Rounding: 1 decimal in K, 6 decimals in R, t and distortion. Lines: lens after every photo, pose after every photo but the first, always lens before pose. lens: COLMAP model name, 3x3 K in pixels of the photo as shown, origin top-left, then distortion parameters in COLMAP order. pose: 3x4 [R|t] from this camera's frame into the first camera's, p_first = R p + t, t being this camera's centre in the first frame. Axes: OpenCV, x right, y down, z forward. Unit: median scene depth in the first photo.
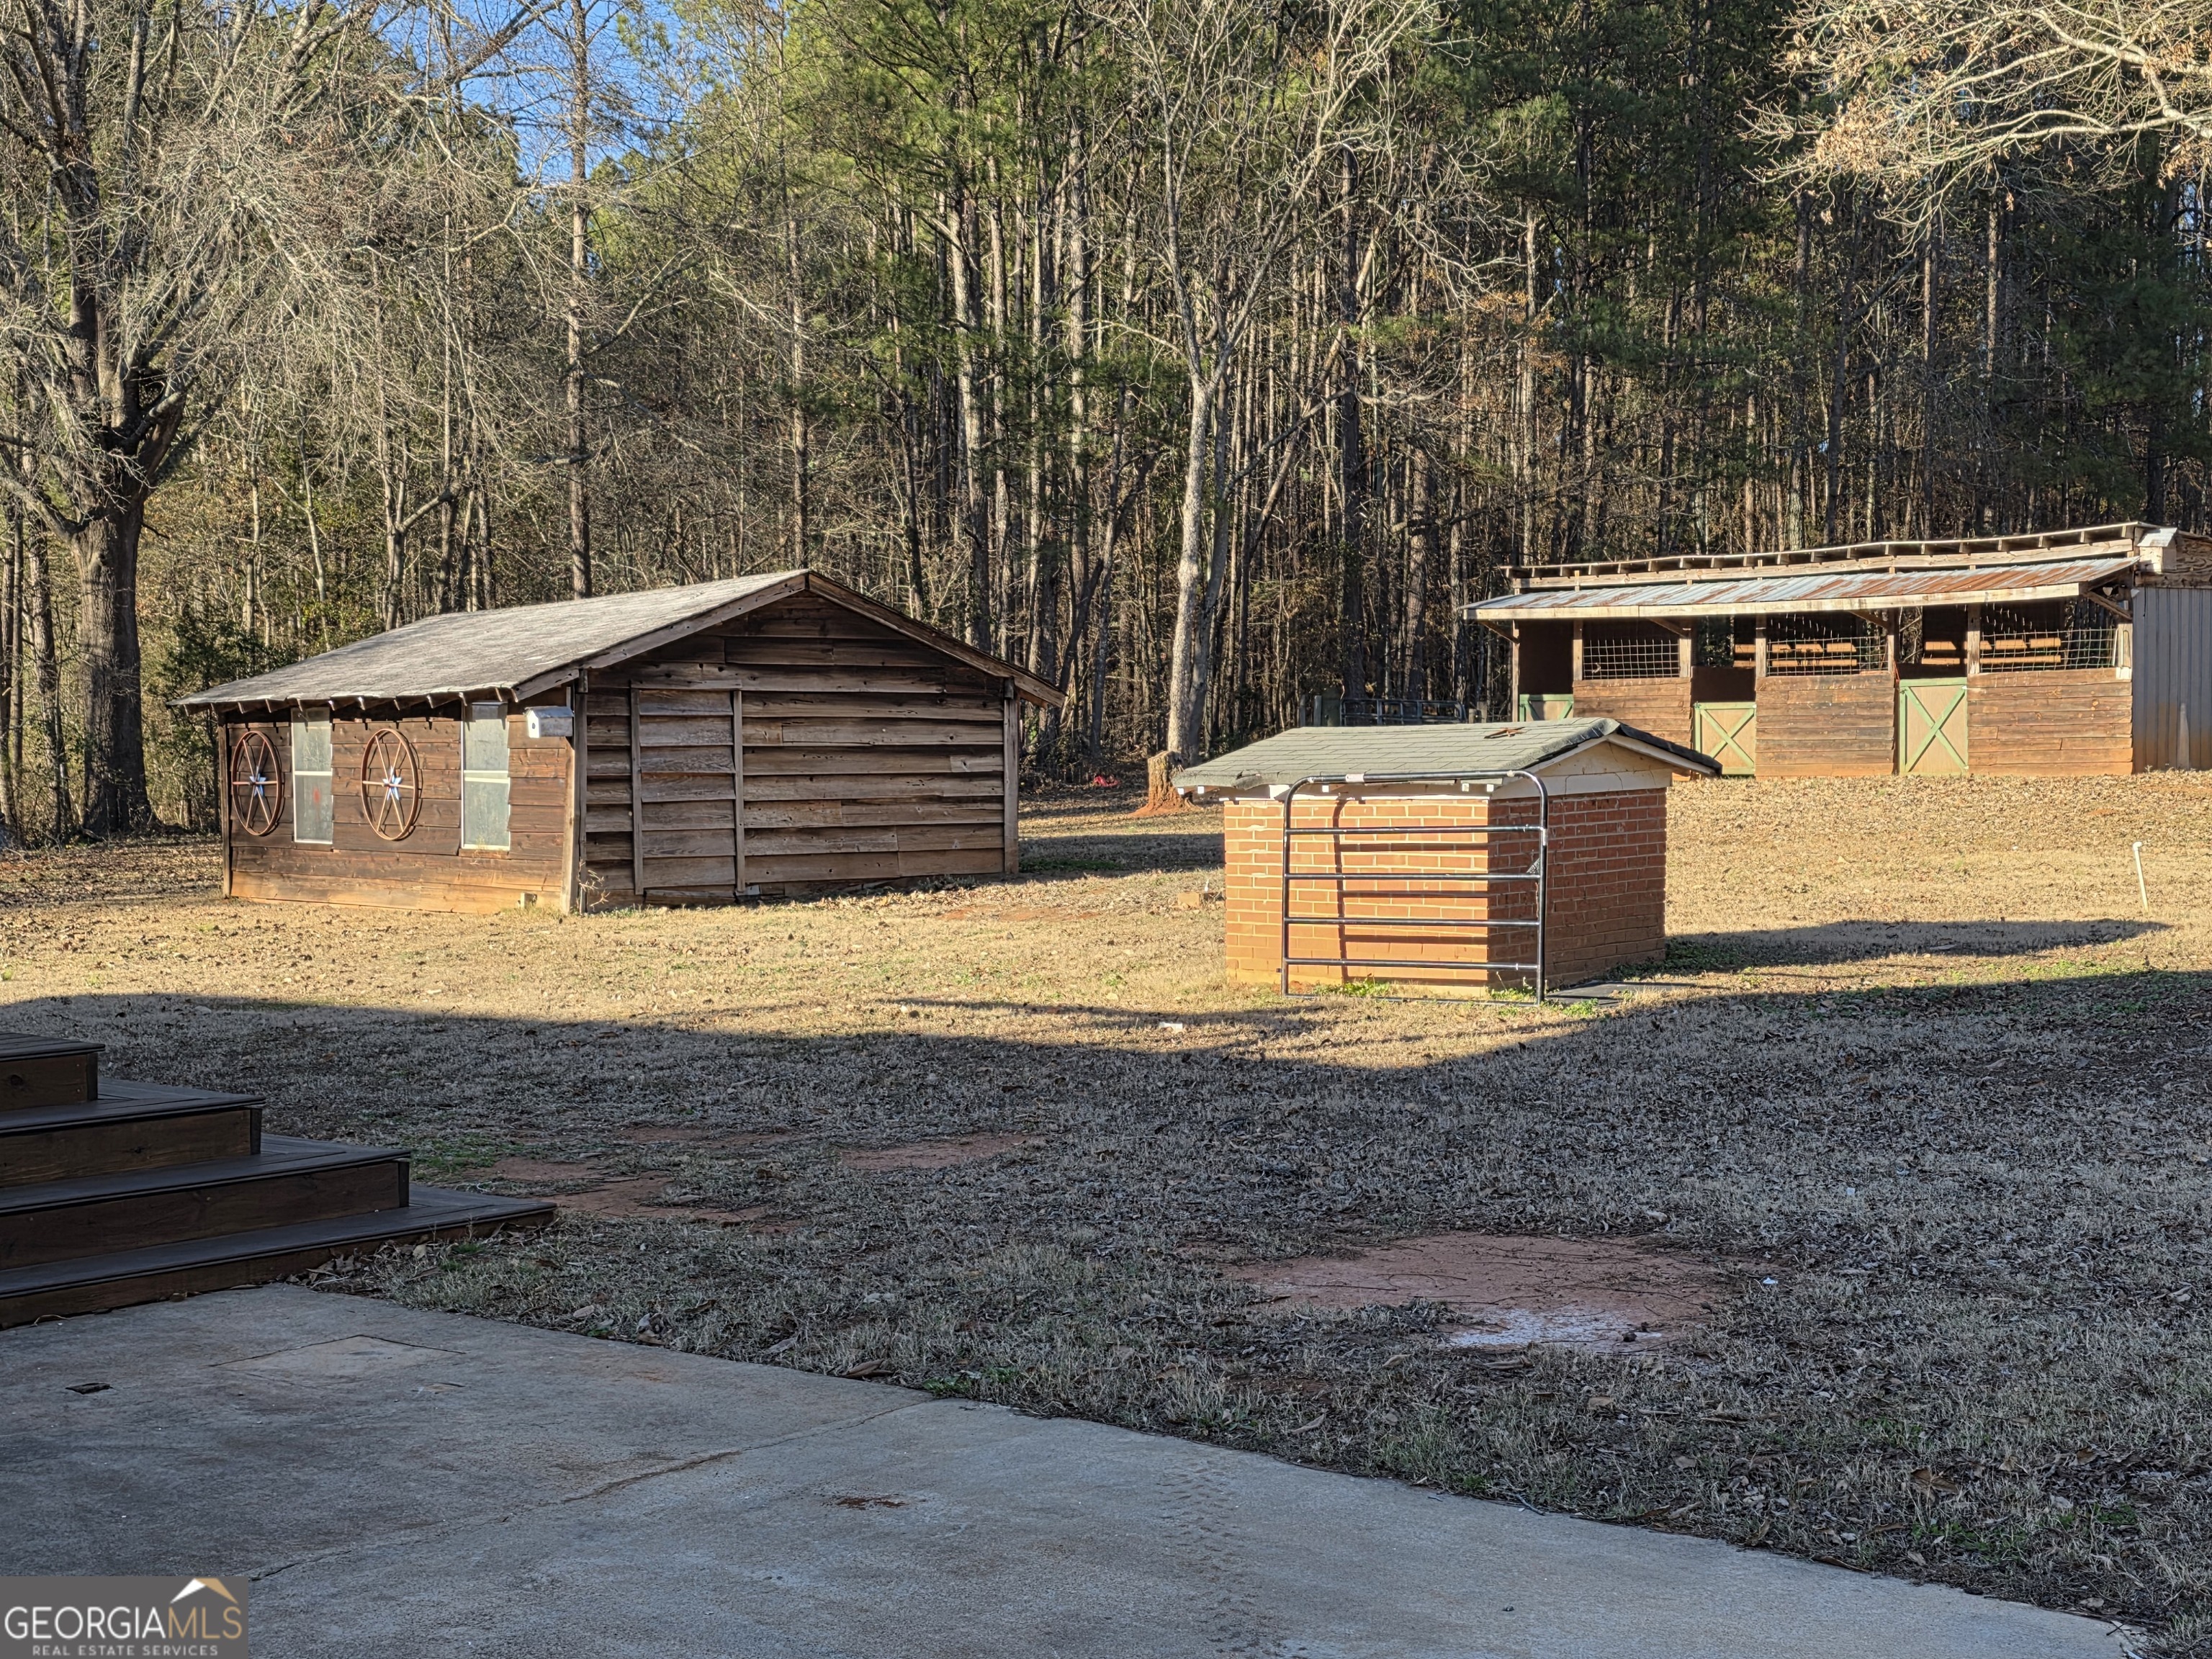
lens RADIAL K [[2882.8, 0, 1106.0], [0, 2882.8, 829.5], [0, 0, 1]] dist [0.068484, -0.066083]
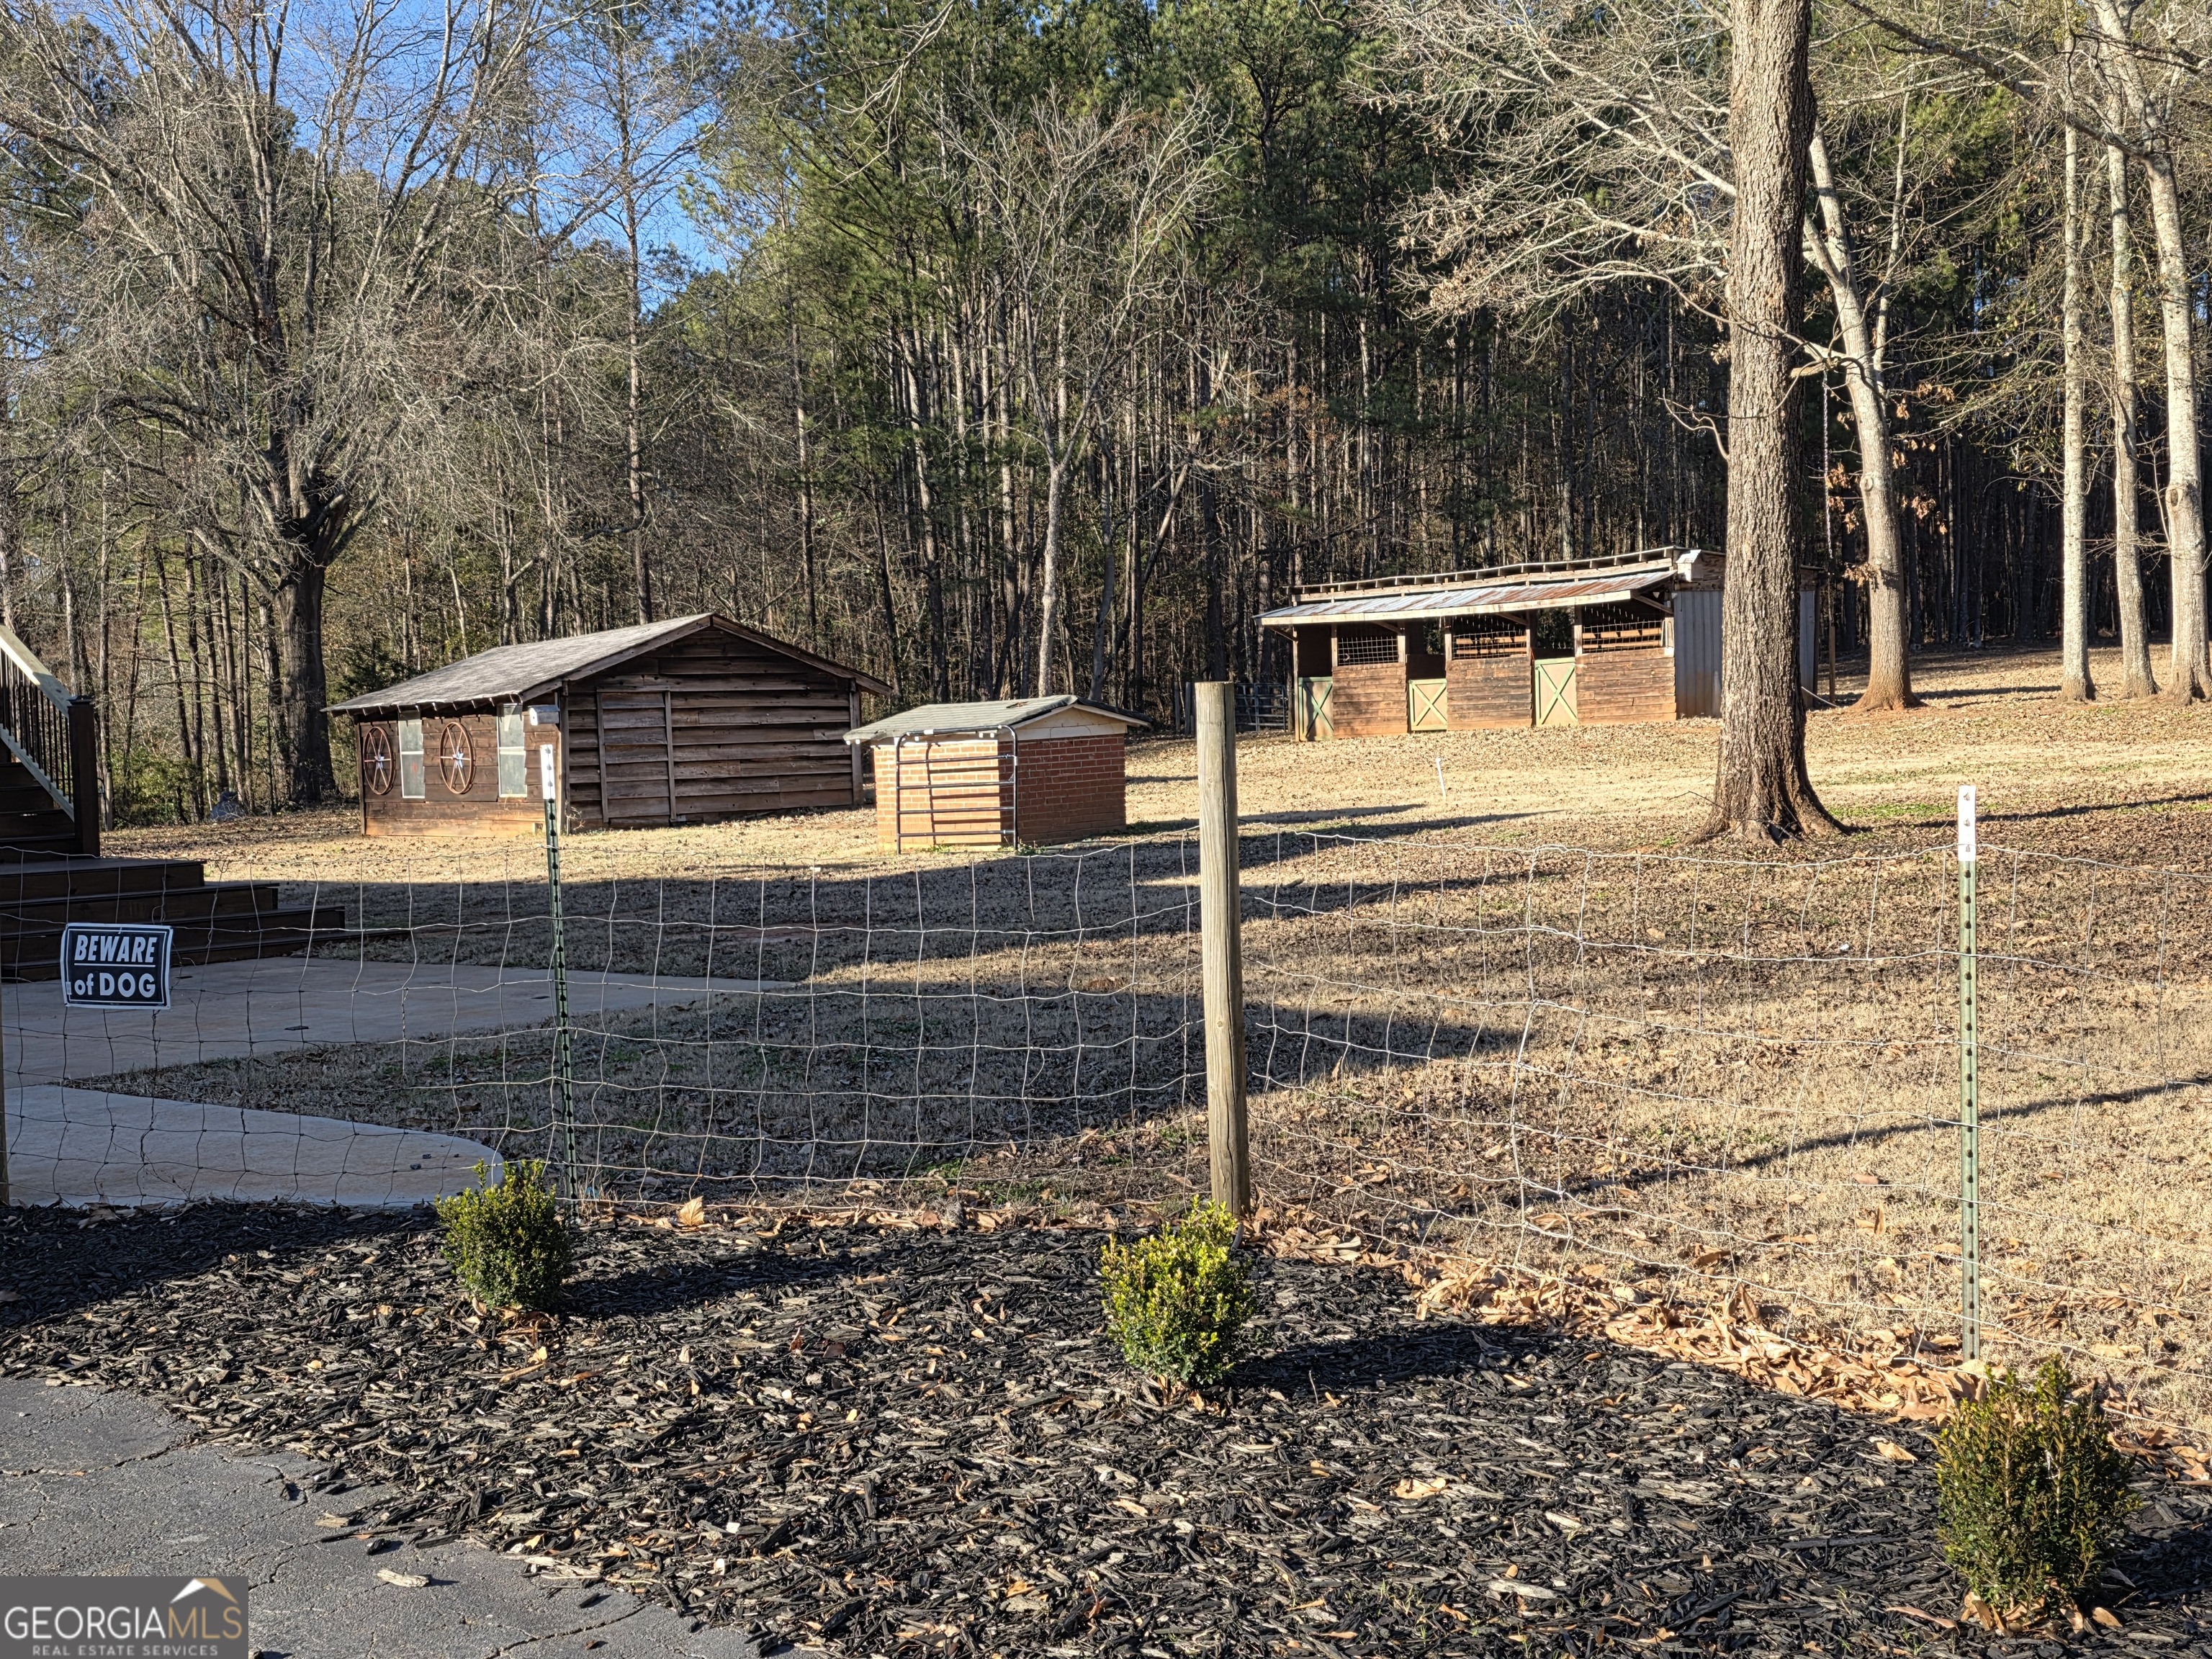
lens RADIAL K [[2473.7, 0, 1106.0], [0, 2473.7, 829.5], [0, 0, 1]] dist [0.161926, -0.529408]
pose [[0.998679, -0.026985, -0.043730, 0.124399], [0.027484, 0.999563, 0.010850, 0.013916], [0.043419, -0.012037, 0.998984, -0.256186]]
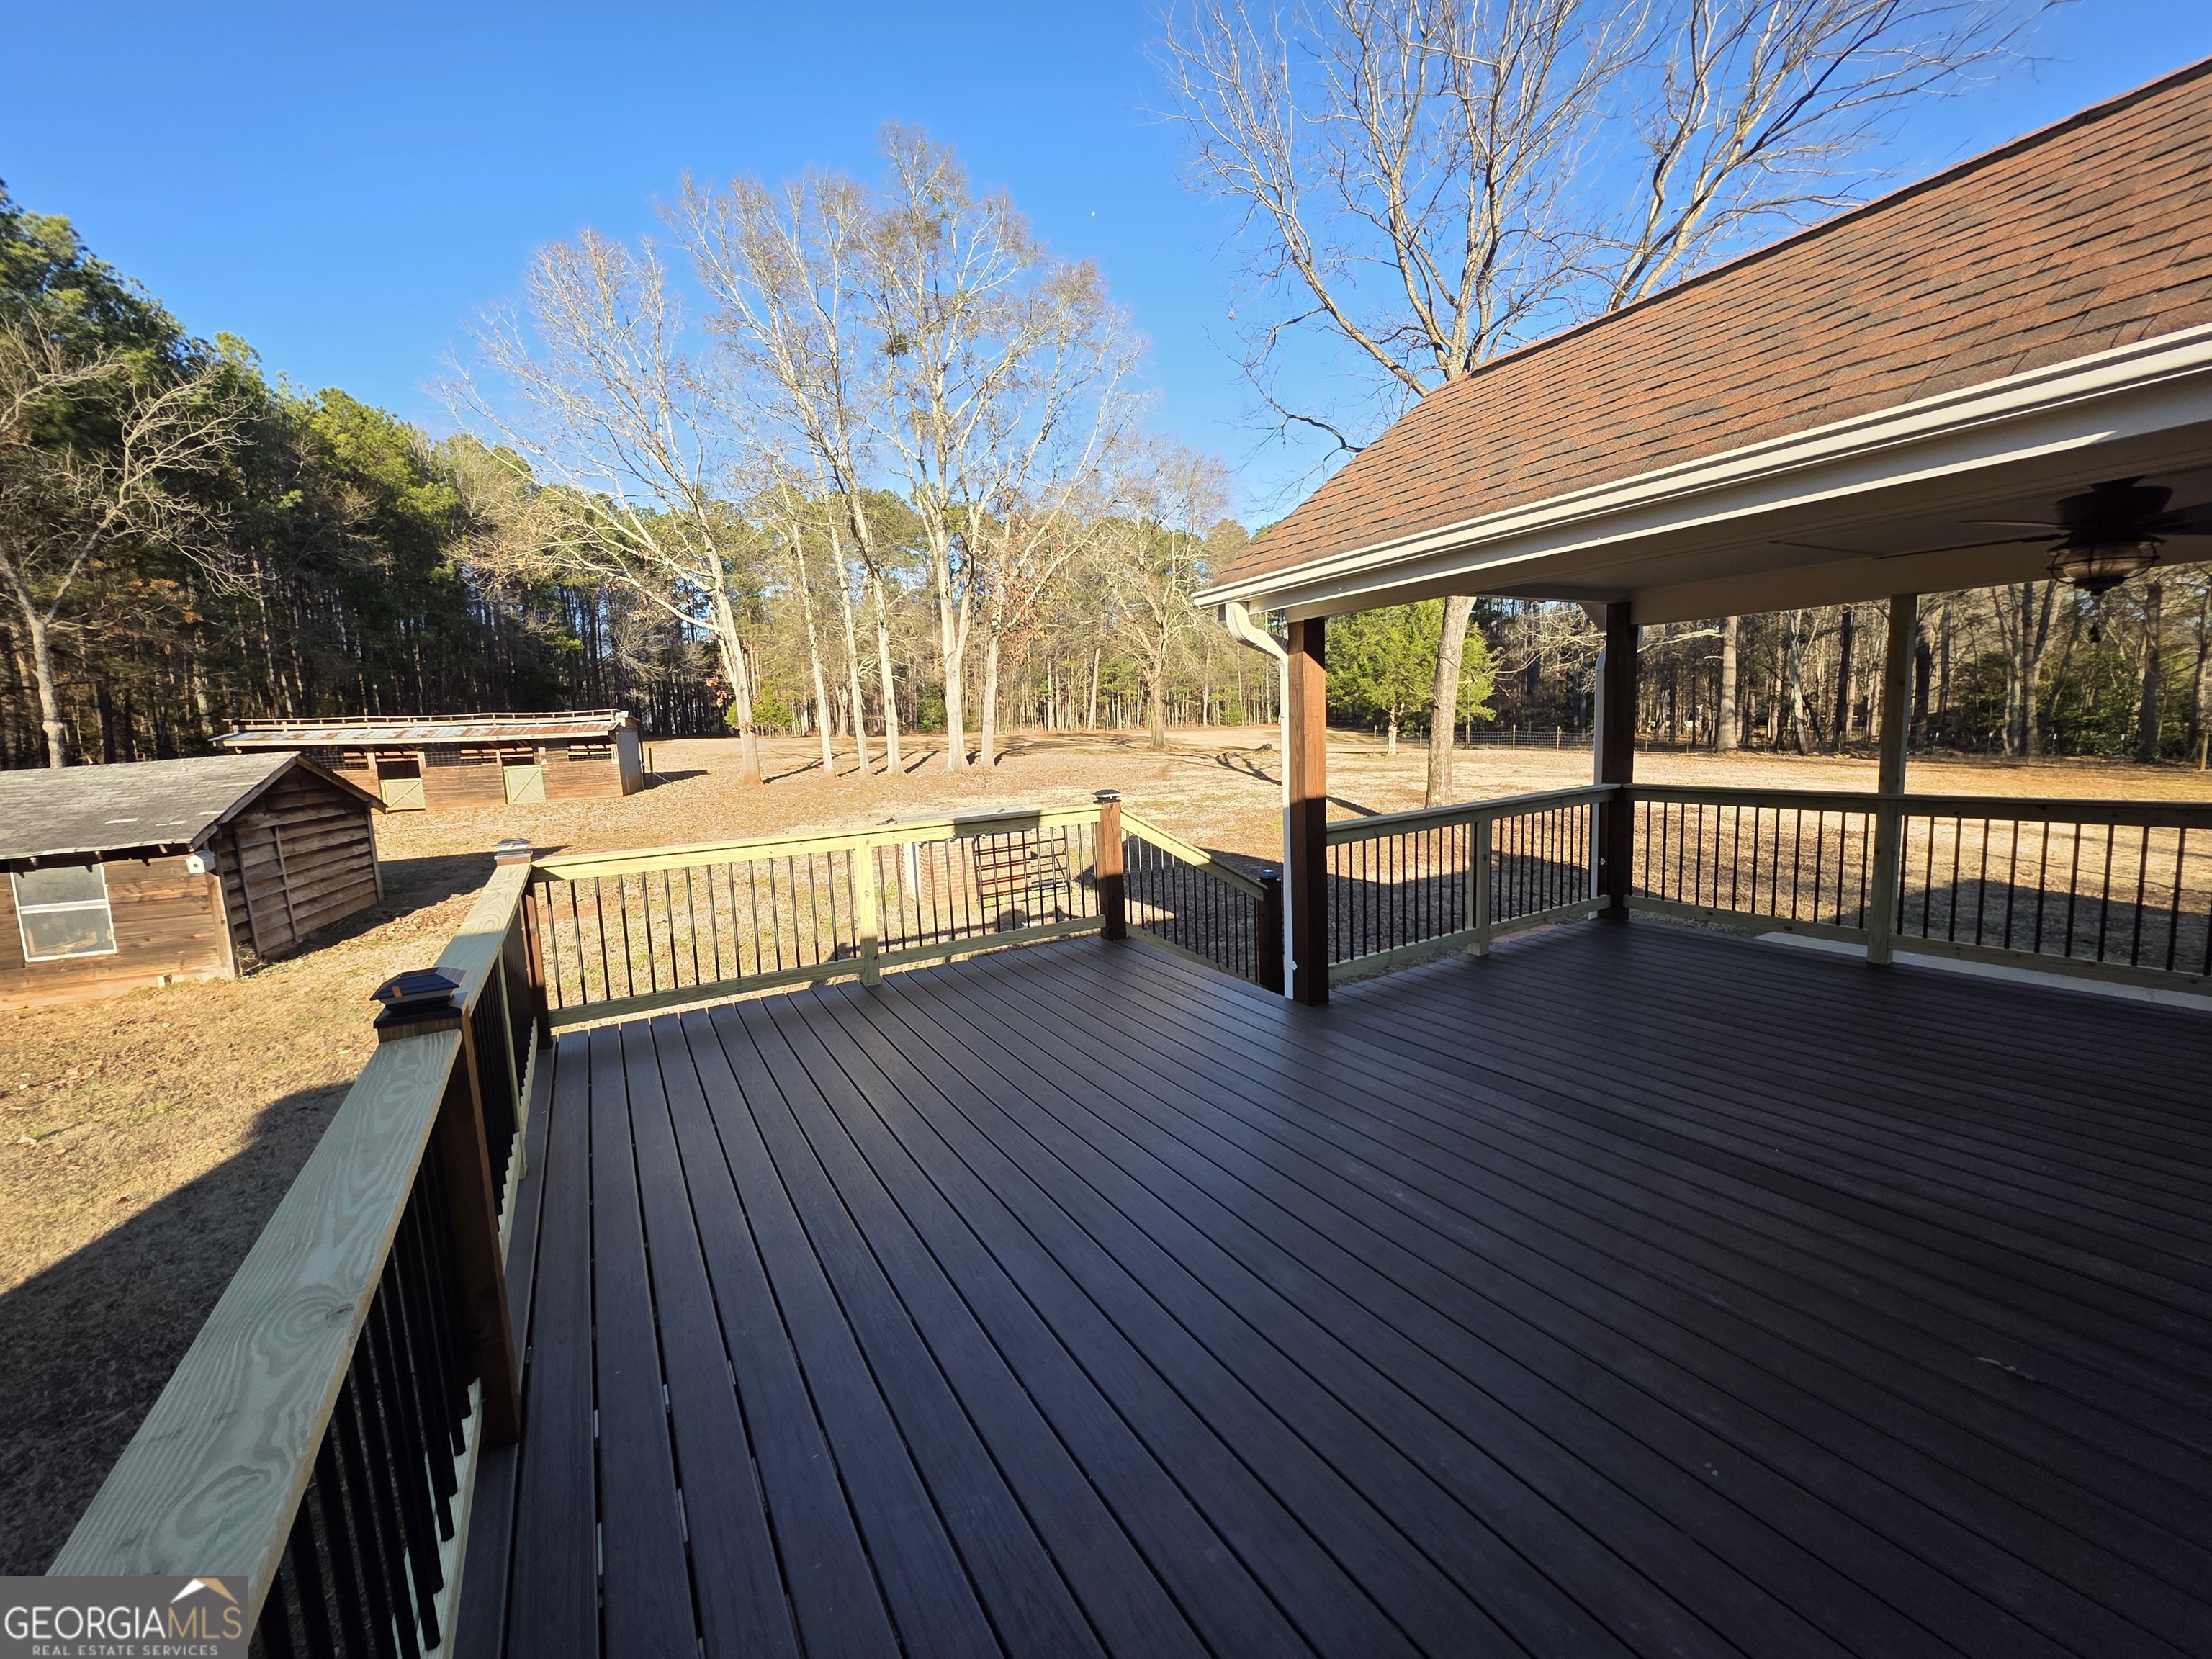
lens RADIAL K [[896.5, 0, 1106.0], [0, 896.5, 829.5], [0, 0, 1]] dist [-0.000553, -0.000068]
pose [[0.293325, -0.123062, 0.948059, -0.354925], [0.065628, 0.991933, 0.108452, -0.052276], [-0.953757, 0.030407, 0.299035, 0.280898]]
